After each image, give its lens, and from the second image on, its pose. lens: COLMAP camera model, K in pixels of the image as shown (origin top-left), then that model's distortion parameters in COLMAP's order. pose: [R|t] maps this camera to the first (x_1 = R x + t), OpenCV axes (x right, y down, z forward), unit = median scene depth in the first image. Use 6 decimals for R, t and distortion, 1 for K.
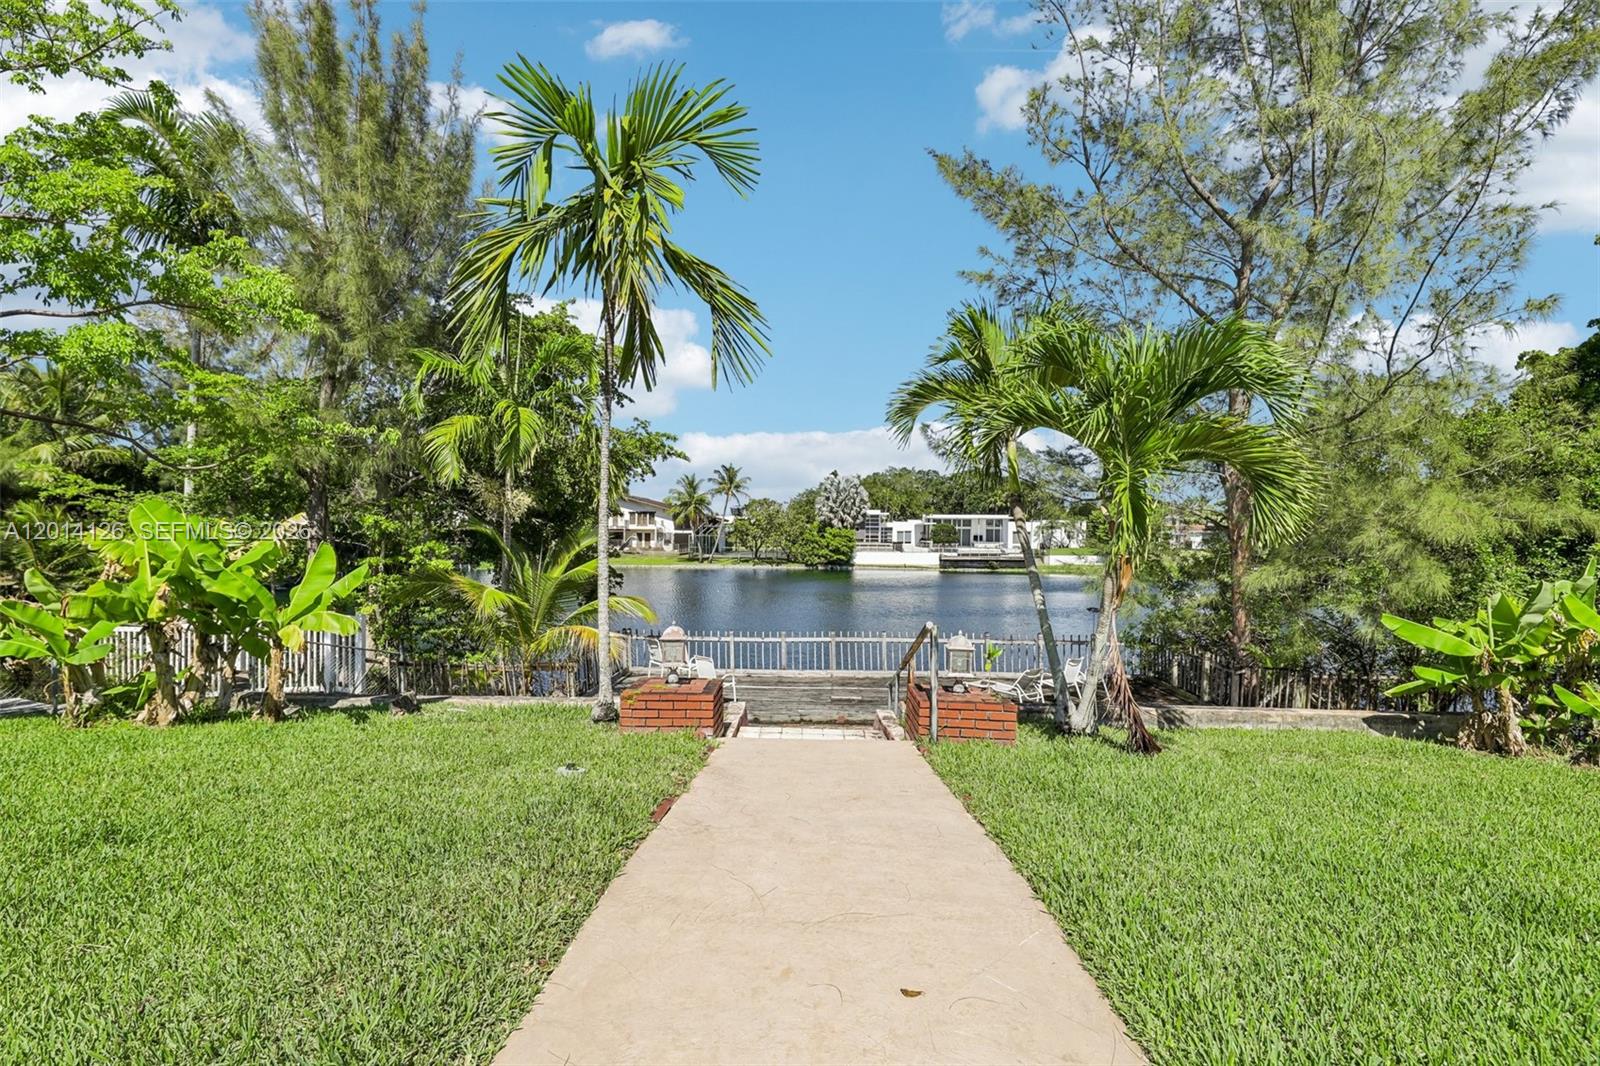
lens RADIAL K [[732.3, 0, 785.4], [0, 732.3, 534.3], [0, 0, 1]] dist [0.006615, 0.000751]
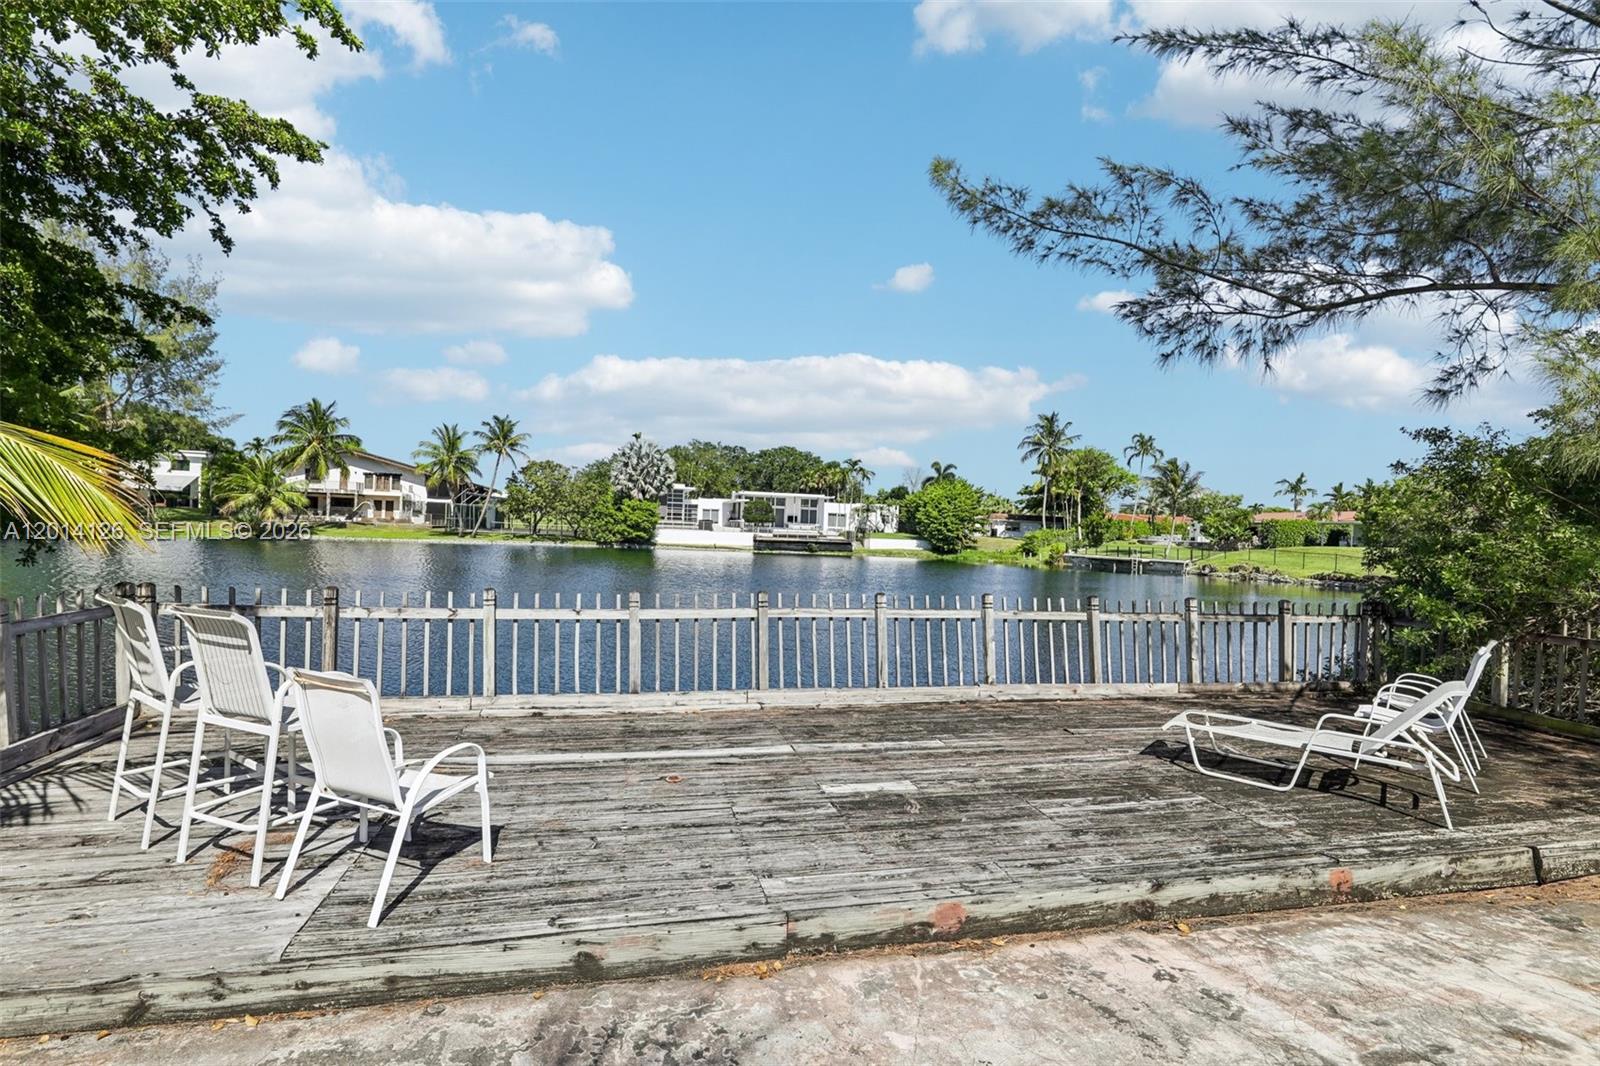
lens RADIAL K [[732.3, 0, 785.4], [0, 732.3, 534.3], [0, 0, 1]] dist [0.006615, 0.000751]
pose [[0.956876, 0.027576, 0.289185, -0.008630], [-0.030083, 0.999538, 0.004224, 0.021811], [-0.288935, -0.012742, 0.957264, 0.136204]]
